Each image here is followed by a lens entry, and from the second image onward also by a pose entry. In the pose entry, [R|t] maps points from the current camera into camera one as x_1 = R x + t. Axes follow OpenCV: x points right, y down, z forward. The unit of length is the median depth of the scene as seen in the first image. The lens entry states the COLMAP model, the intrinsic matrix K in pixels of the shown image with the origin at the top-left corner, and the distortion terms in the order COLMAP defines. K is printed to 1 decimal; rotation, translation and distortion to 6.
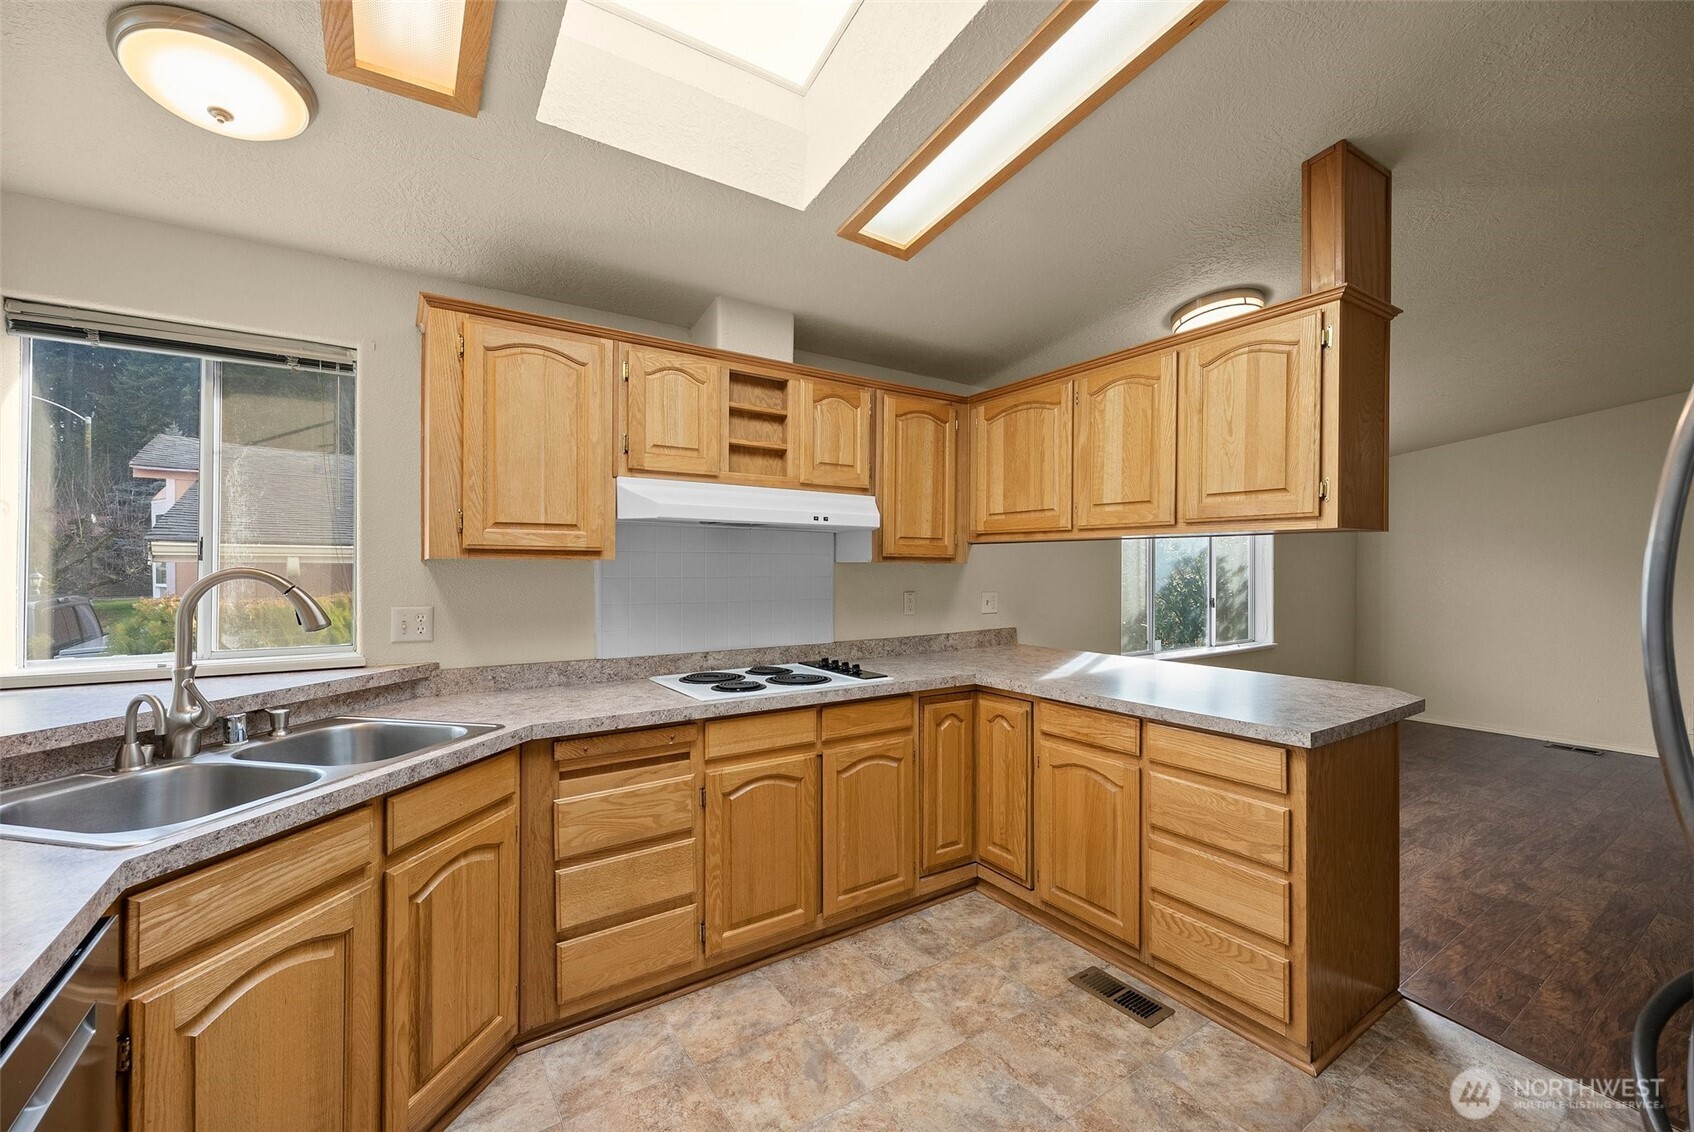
lens RADIAL K [[687.1, 0, 851.2], [0, 687.1, 564.6], [0, 0, 1]] dist [0.001234, 0.000137]
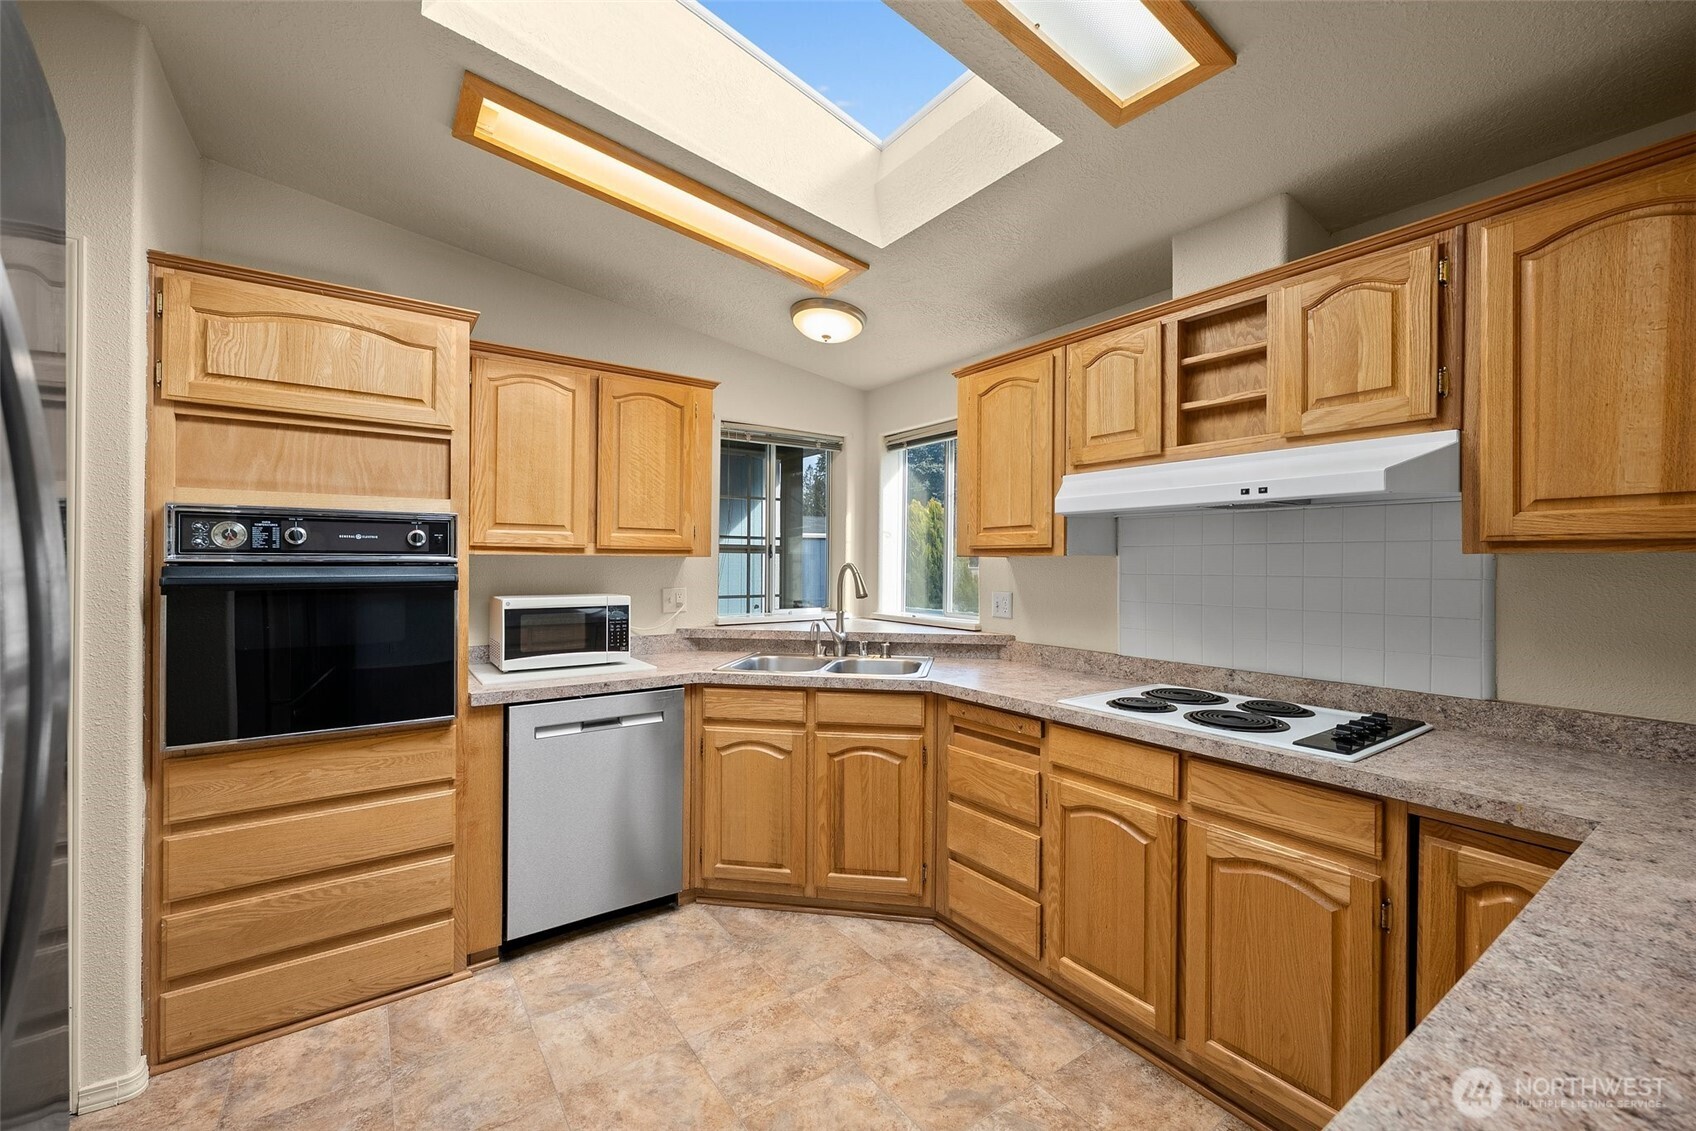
lens RADIAL K [[686.8, 0, 849.0], [0, 686.8, 559.9], [0, 0, 1]] dist [-0.000972, -0.000066]
pose [[0.026453, -0.005456, -0.999635, 0.637397], [0.001061, 0.999985, -0.005429, 0.004608], [0.999650, -0.000917, 0.026458, 0.594639]]
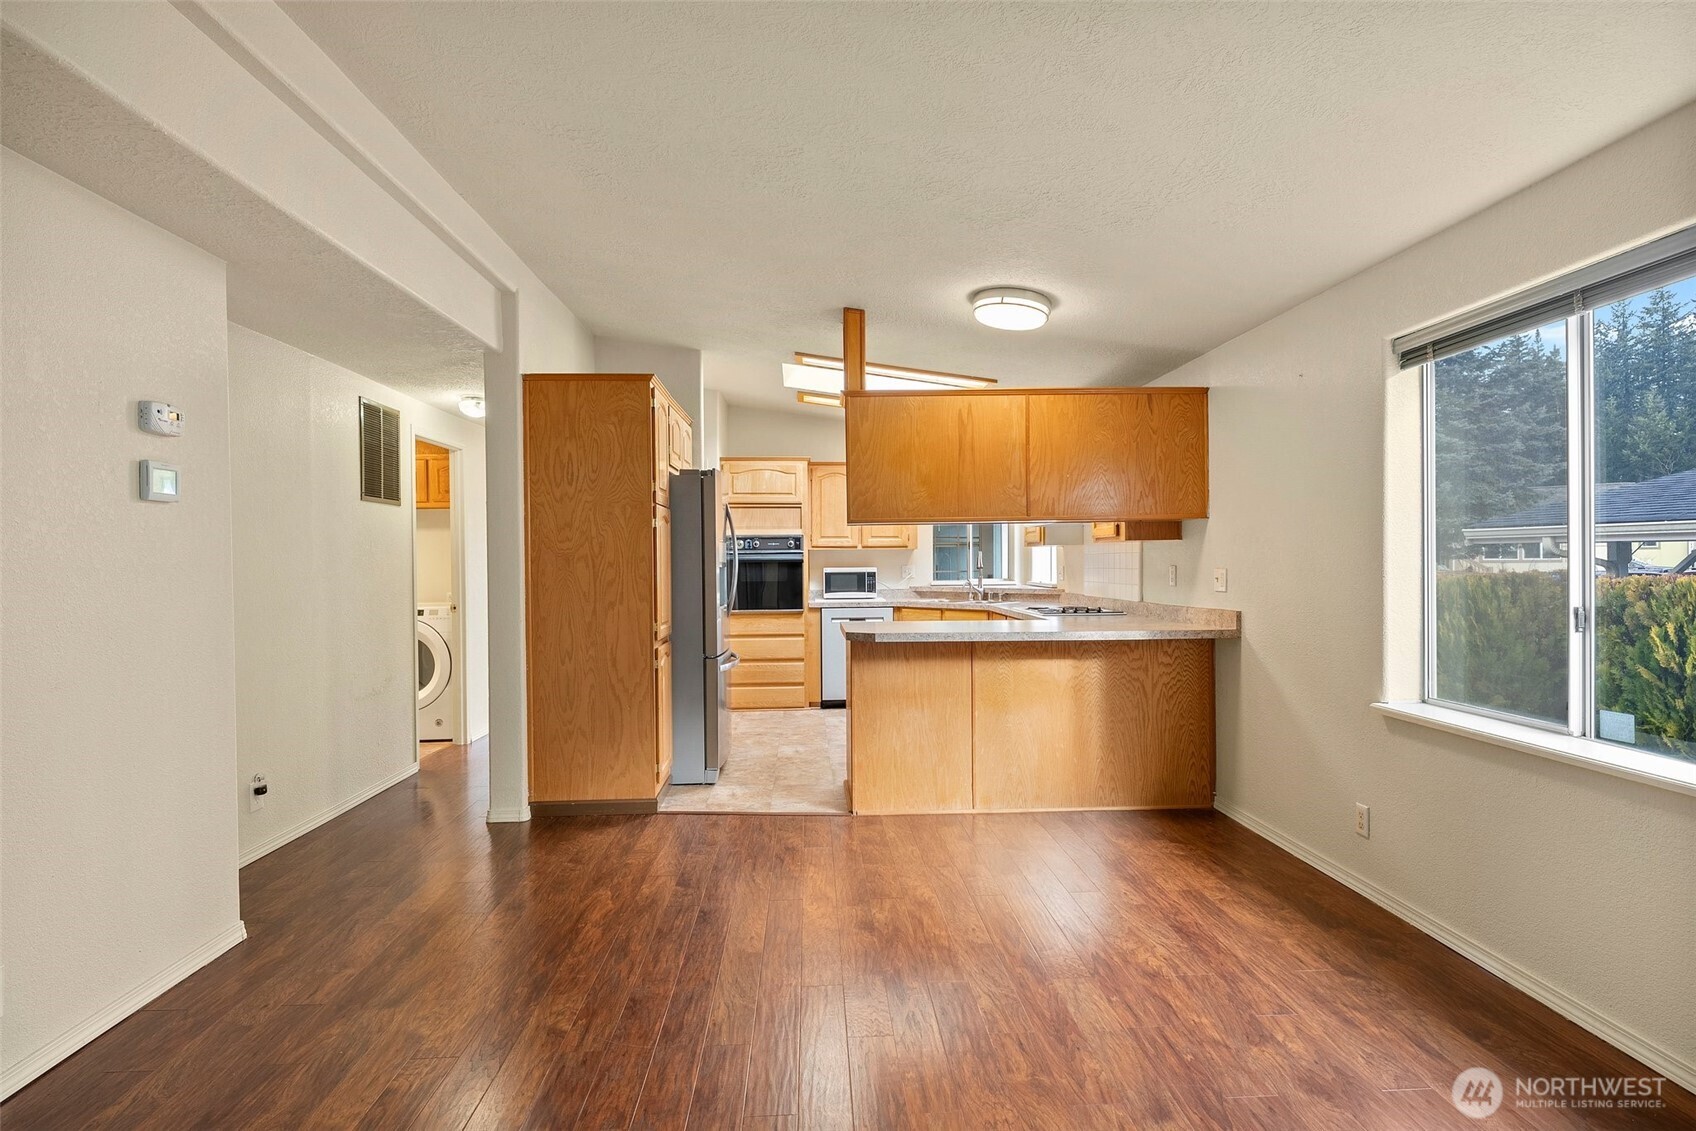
lens RADIAL K [[847.2, 0, 851.0], [0, 847.2, 563.1], [0, 0, 1]] dist [0.000056, -0.000403]
pose [[-0.514387, 0.002464, -0.857555, 2.099340], [0.008599, 0.999960, -0.002284, 0.044902], [0.857515, -0.008549, -0.514388, 1.708824]]
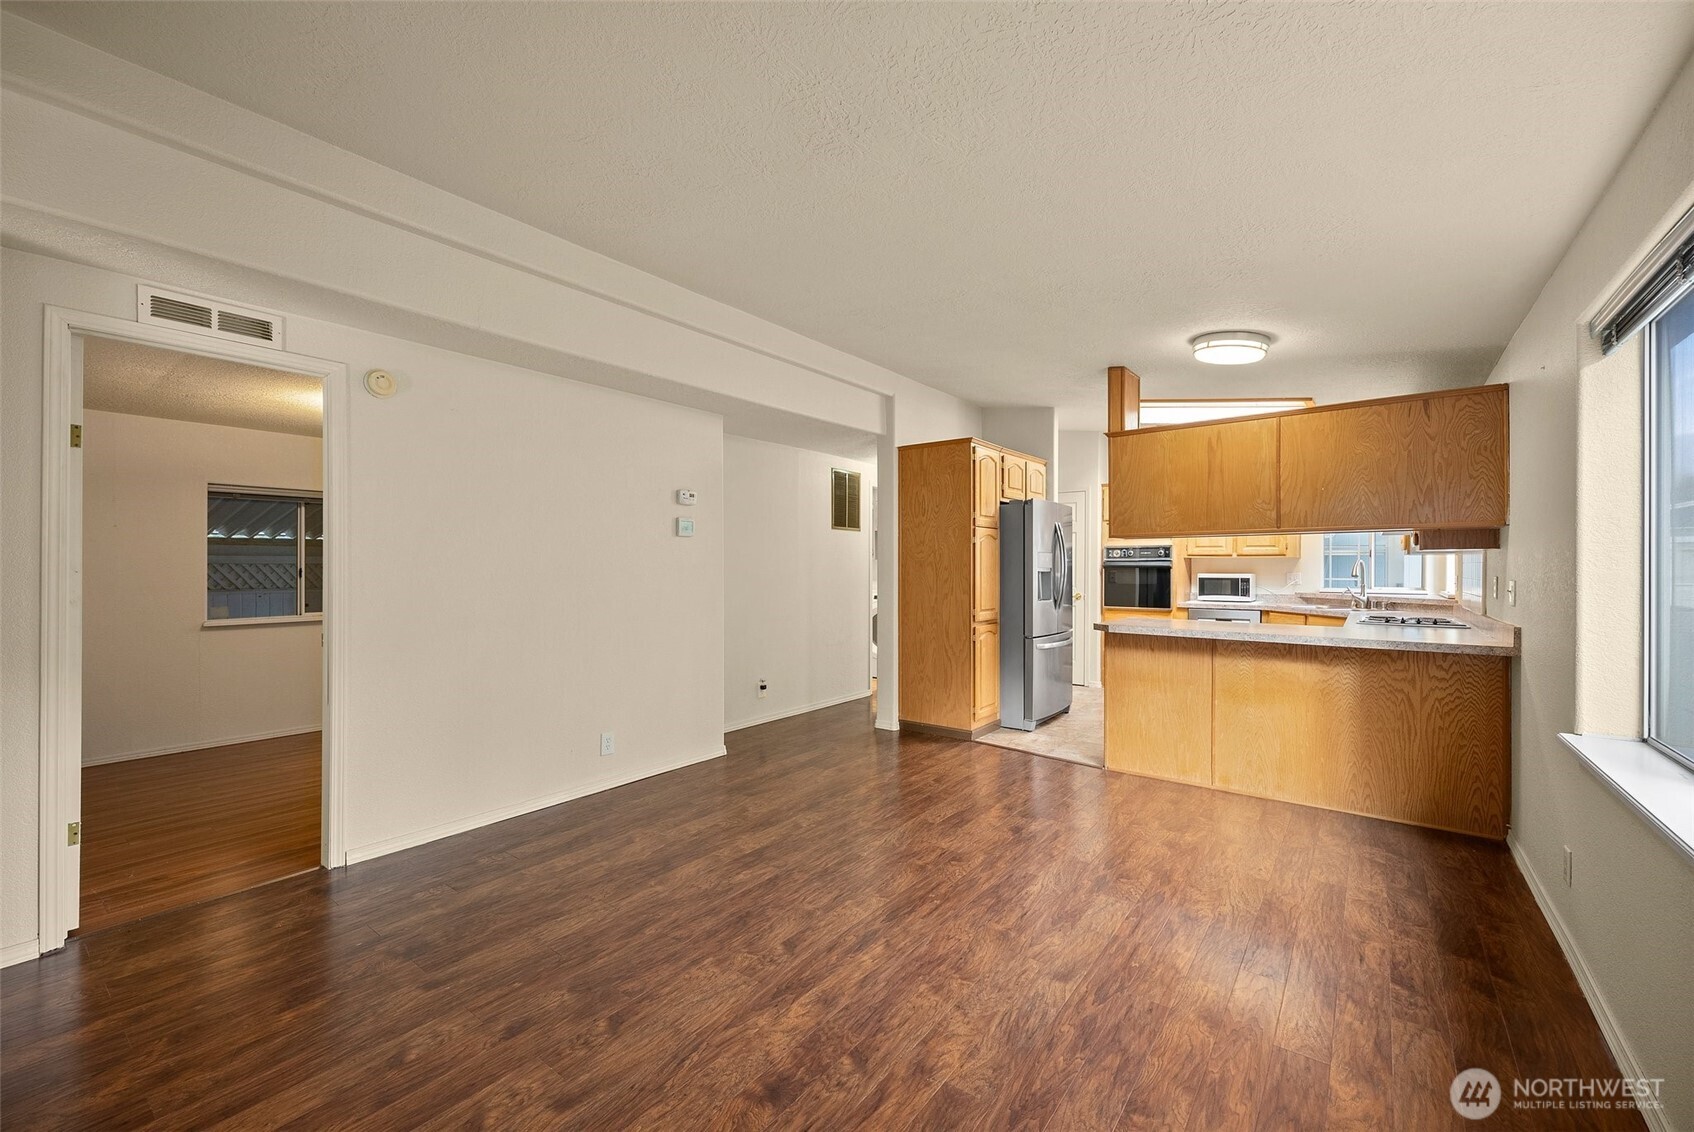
lens RADIAL K [[687.1, 0, 851.2], [0, 687.1, 564.6], [0, 0, 1]] dist [0.001234, 0.000137]
pose [[-0.946128, -0.006875, -0.323721, 1.825427], [-0.004940, 0.999965, -0.006796, 0.043708], [0.323756, -0.004831, -0.946128, 2.260153]]
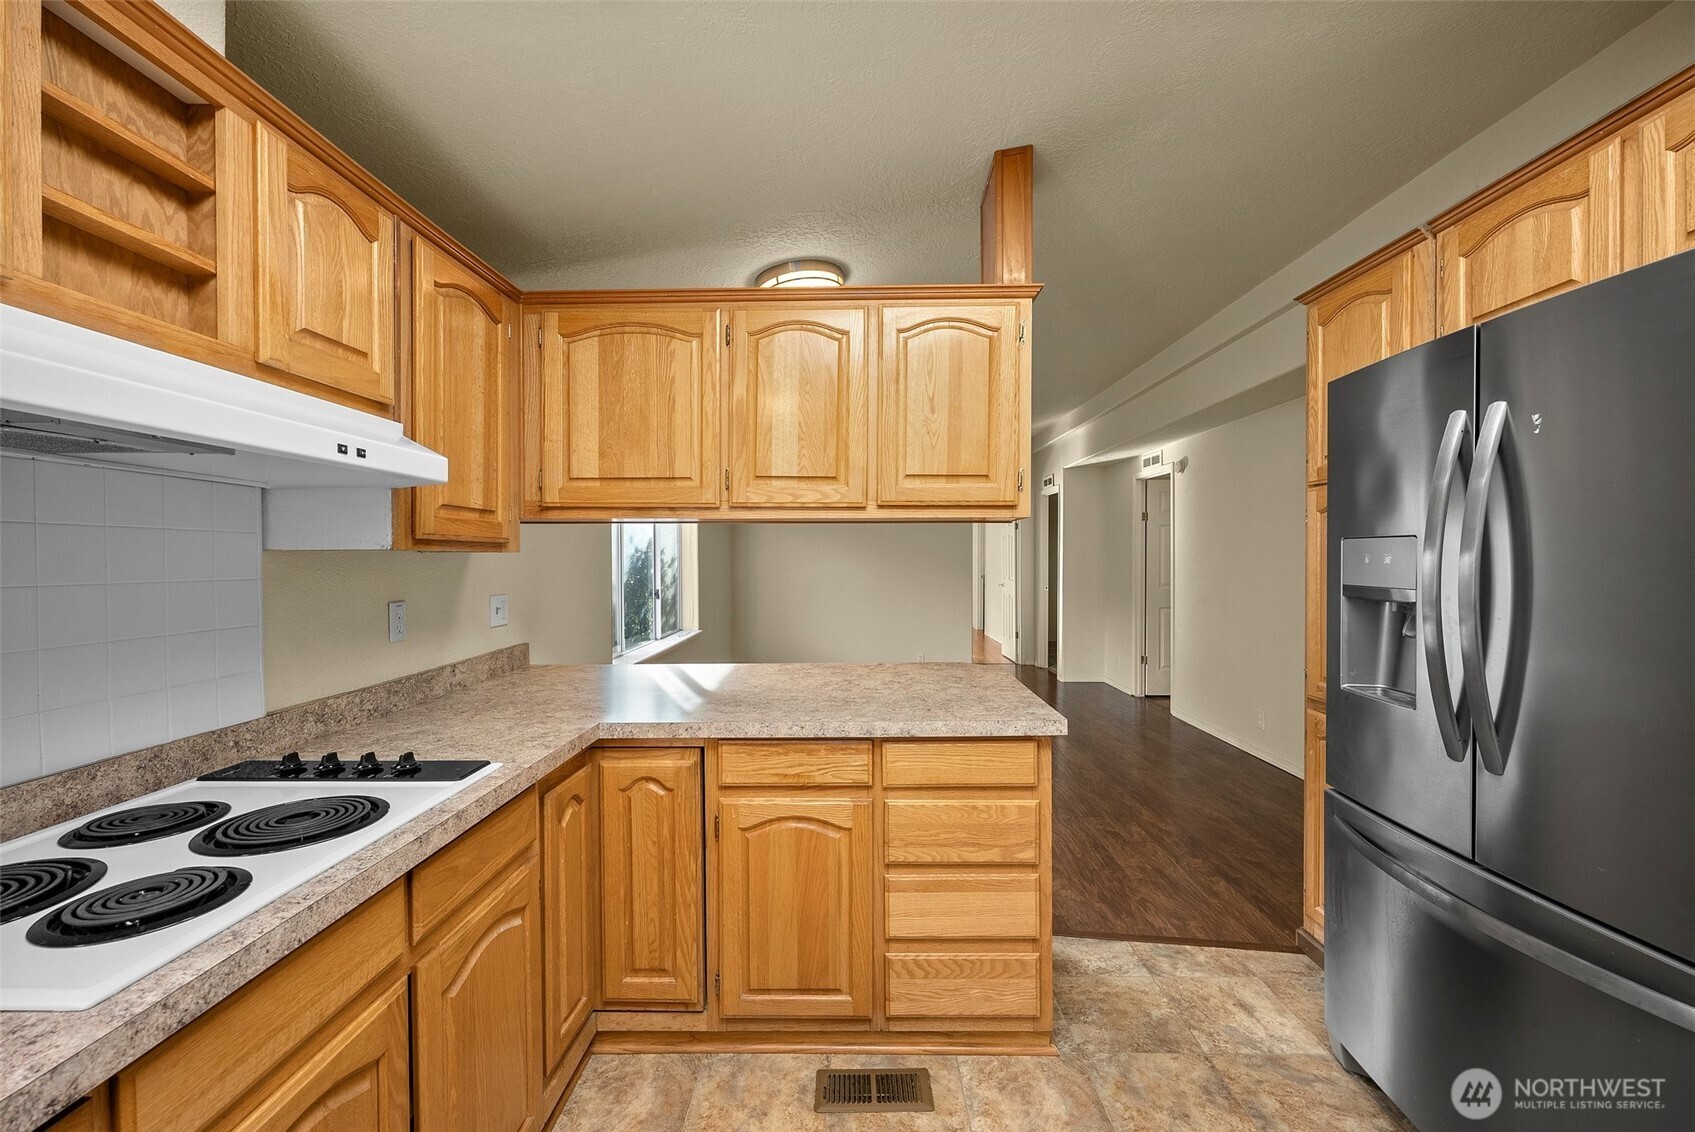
lens RADIAL K [[687.5, 0, 851.7], [0, 687.5, 564.6], [0, 0, 1]] dist [0.001234, 0.000137]
pose [[0.569101, -0.012746, 0.822169, -0.234834], [0.002846, 0.999904, 0.013531, 0.002423], [-0.822263, -0.005360, 0.569083, 0.482877]]
